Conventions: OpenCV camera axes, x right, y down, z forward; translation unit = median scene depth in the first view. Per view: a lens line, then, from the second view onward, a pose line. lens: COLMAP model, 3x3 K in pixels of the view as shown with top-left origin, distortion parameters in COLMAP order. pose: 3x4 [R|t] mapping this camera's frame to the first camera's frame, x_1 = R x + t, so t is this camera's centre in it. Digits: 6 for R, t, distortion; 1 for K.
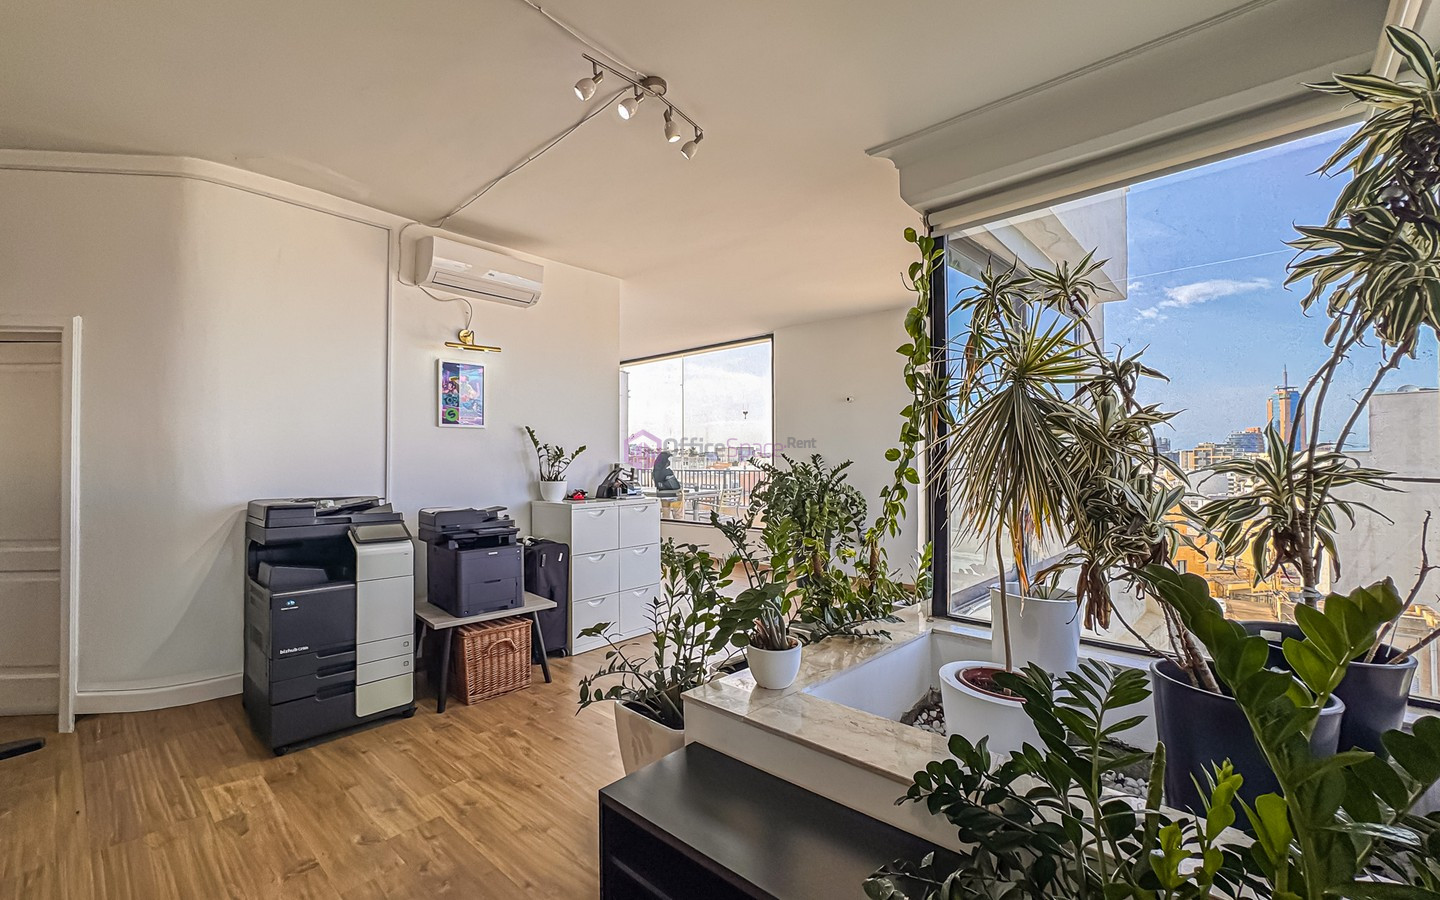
lens RADIAL K [[586.0, 0, 698.9], [0, 586.0, 458.8], [0, 0, 1]] dist [-0.032489, 0.013461]
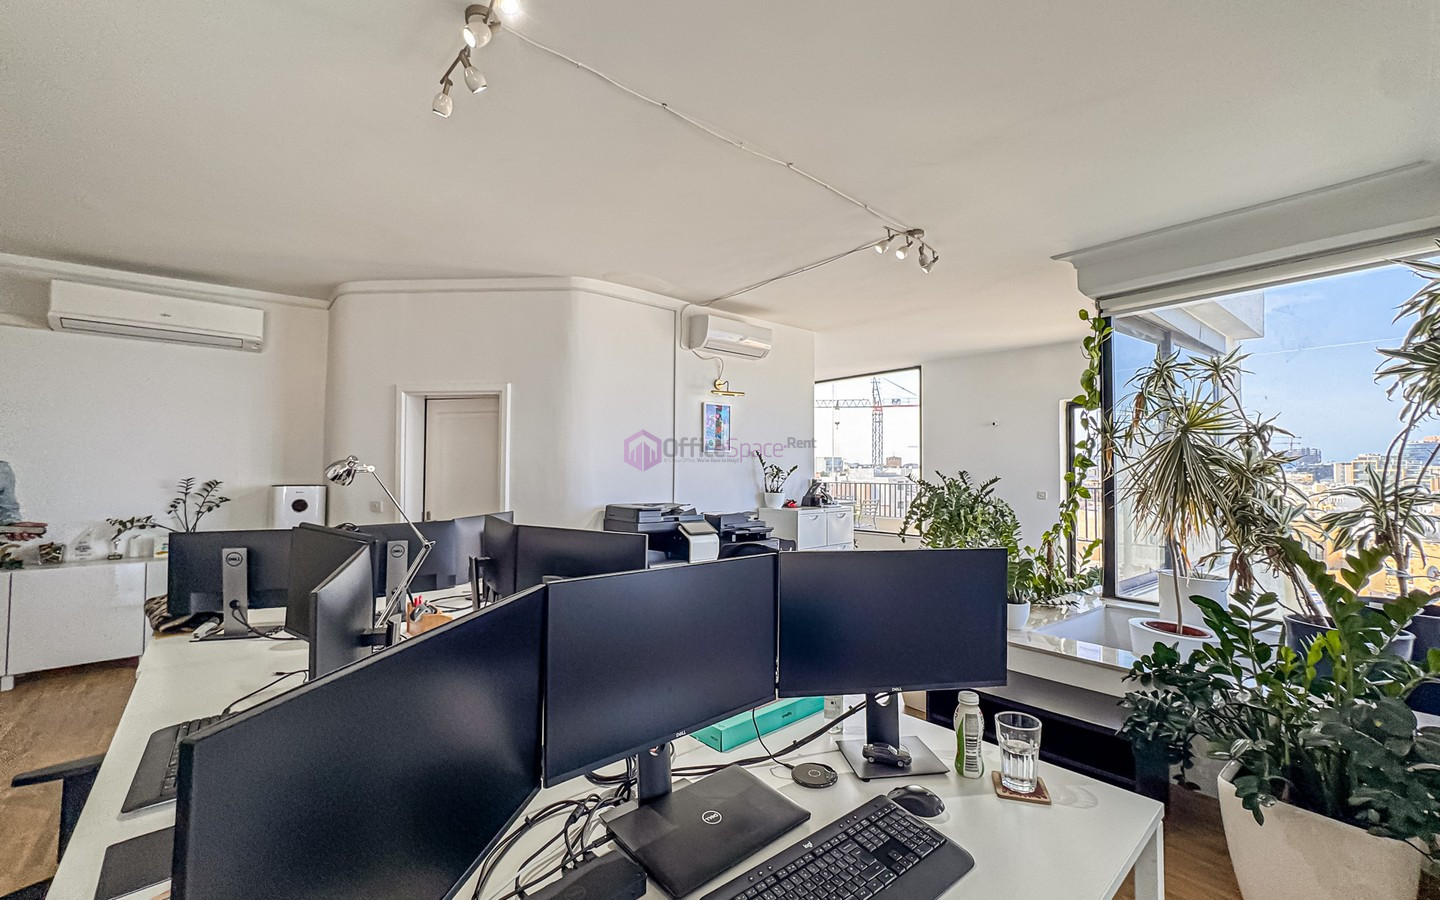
lens RADIAL K [[586.0, 0, 699.2], [0, 586.0, 458.9], [0, 0, 1]] dist [-0.032489, 0.013461]
pose [[0.990421, 0.004563, -0.138002, -0.506174], [-0.006780, 0.999855, -0.015596, -0.033641], [0.137911, 0.016382, 0.990309, -0.680055]]
